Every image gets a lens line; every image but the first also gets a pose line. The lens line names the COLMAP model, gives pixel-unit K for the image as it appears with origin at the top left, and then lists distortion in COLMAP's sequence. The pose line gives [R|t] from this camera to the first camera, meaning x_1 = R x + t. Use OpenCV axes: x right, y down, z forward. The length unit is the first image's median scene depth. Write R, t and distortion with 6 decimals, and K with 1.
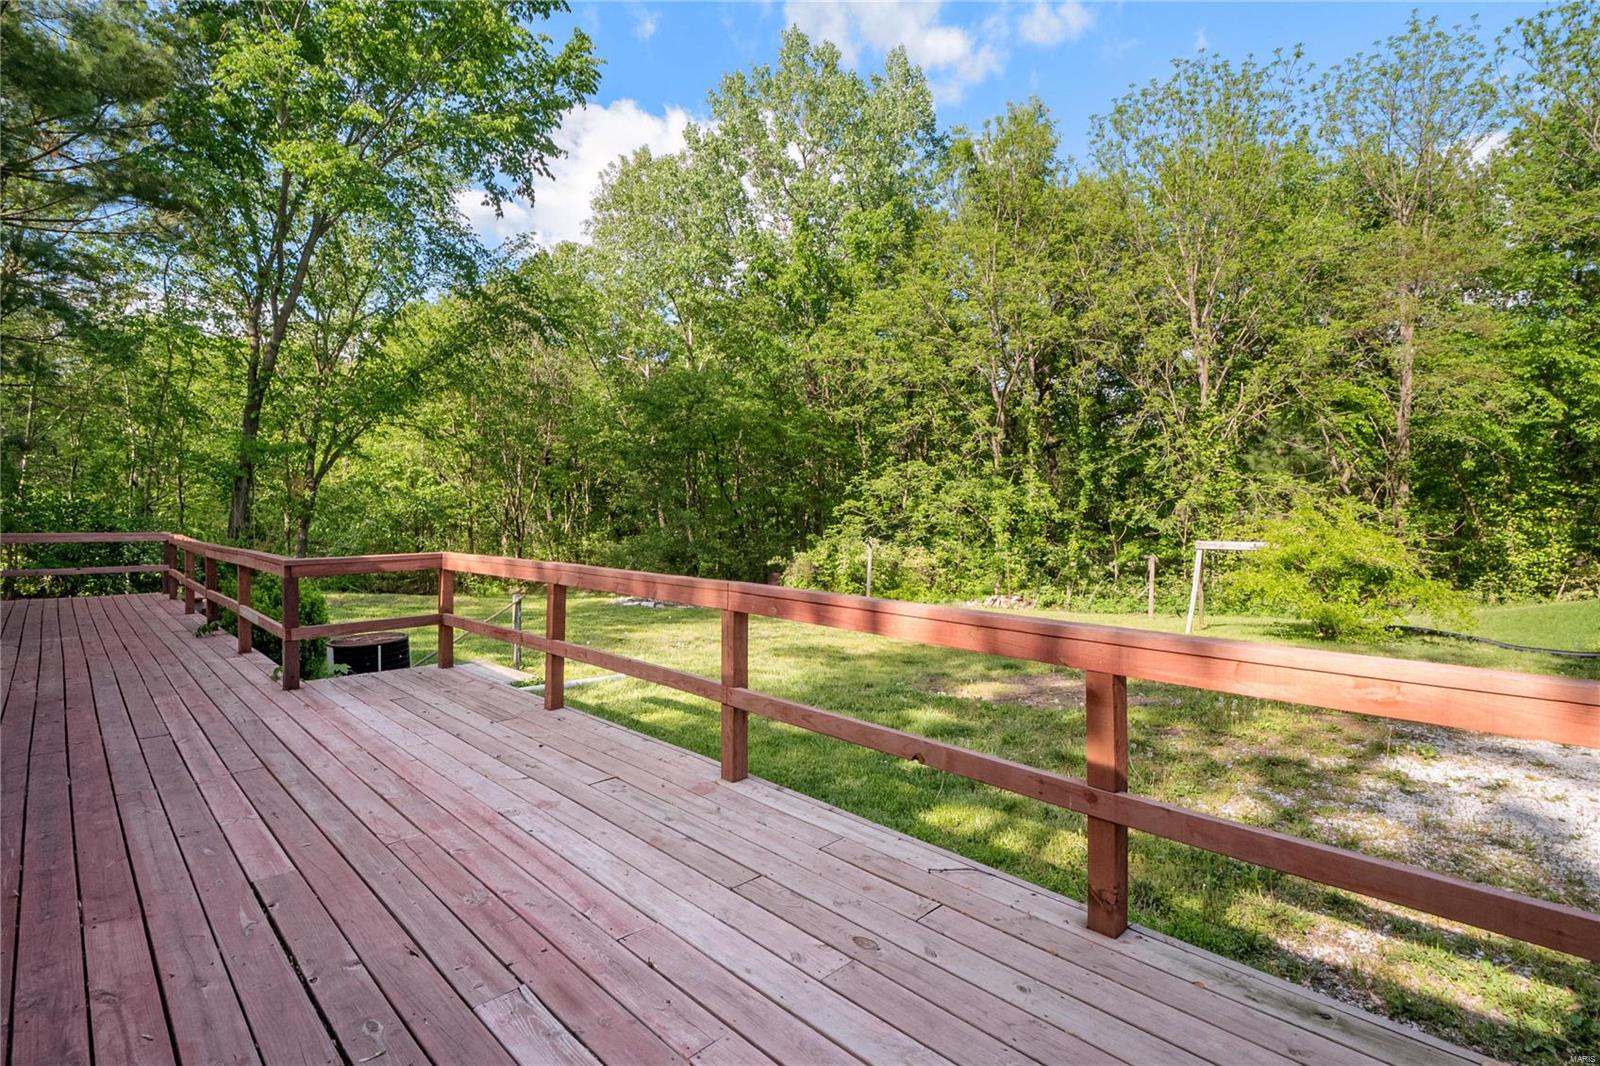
lens RADIAL K [[821.4, 0, 796.7], [0, 821.4, 527.3], [0, 0, 1]] dist [-0.003945, -0.001000]
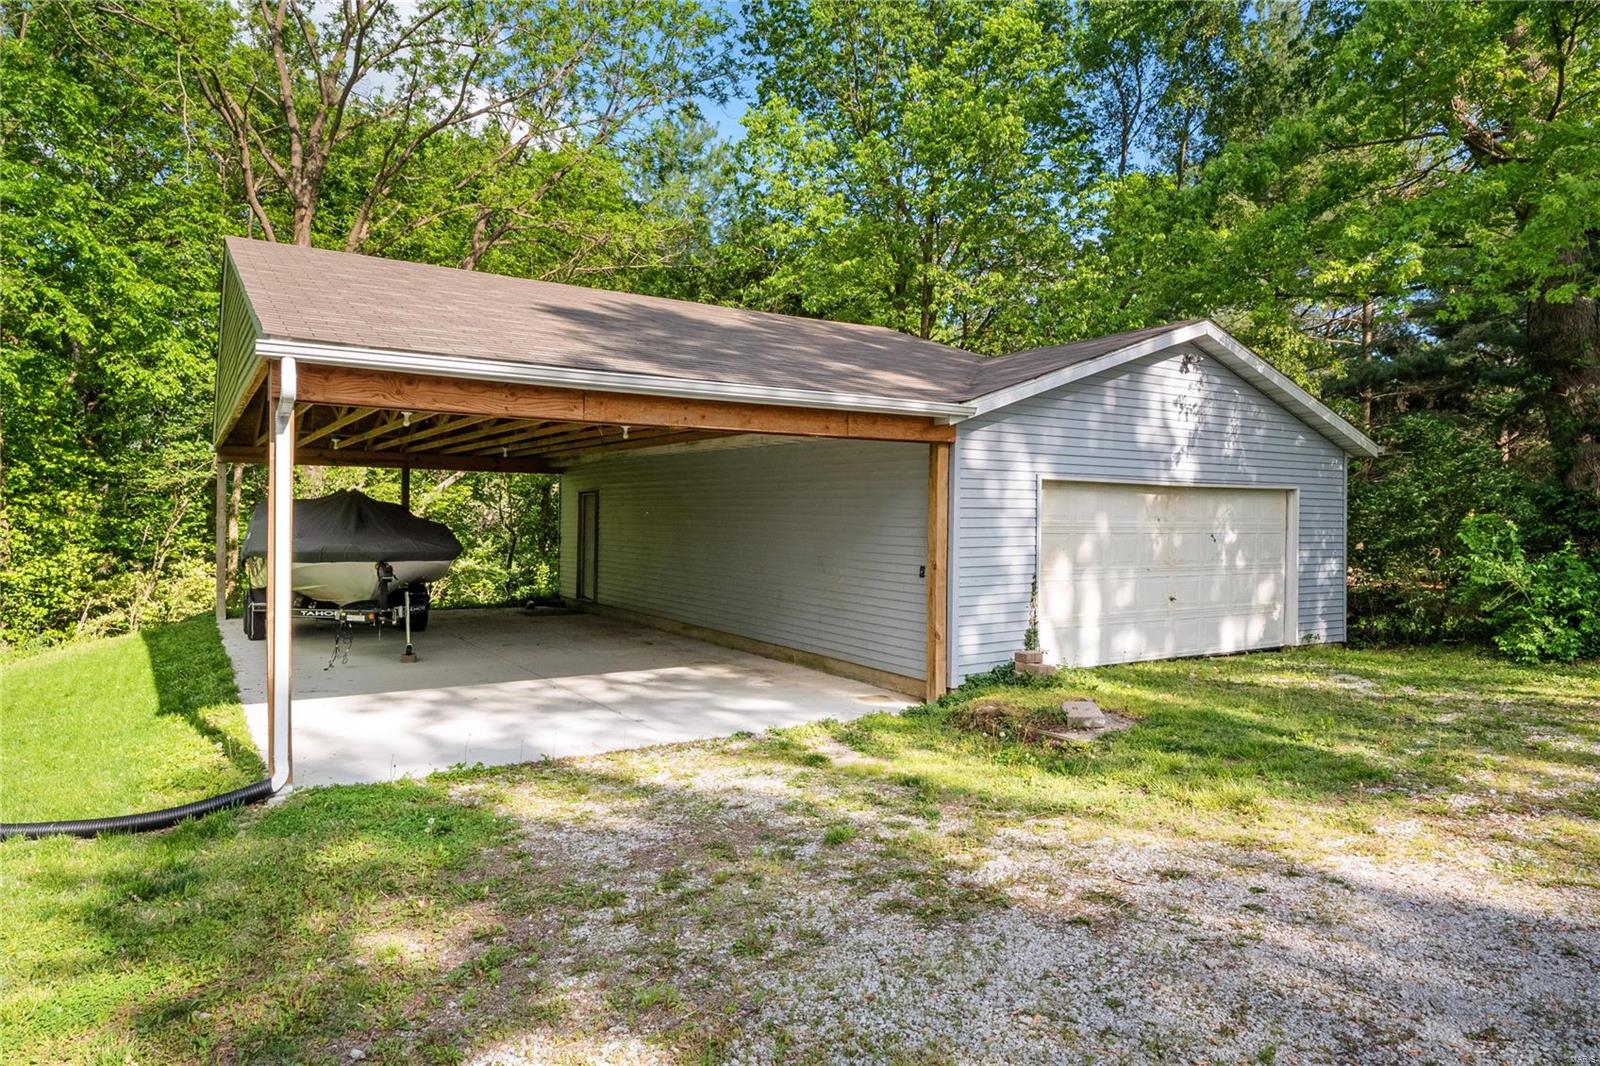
lens RADIAL K [[972.1, 0, 802.3], [0, 972.1, 524.0], [0, 0, 1]] dist [0.004259, 0.001361]
pose [[0.175377, -0.001530, 0.984500, 0.268285], [-0.002320, 0.999995, 0.001968, -0.001101], [-0.984499, -0.002630, 0.175373, 0.296342]]
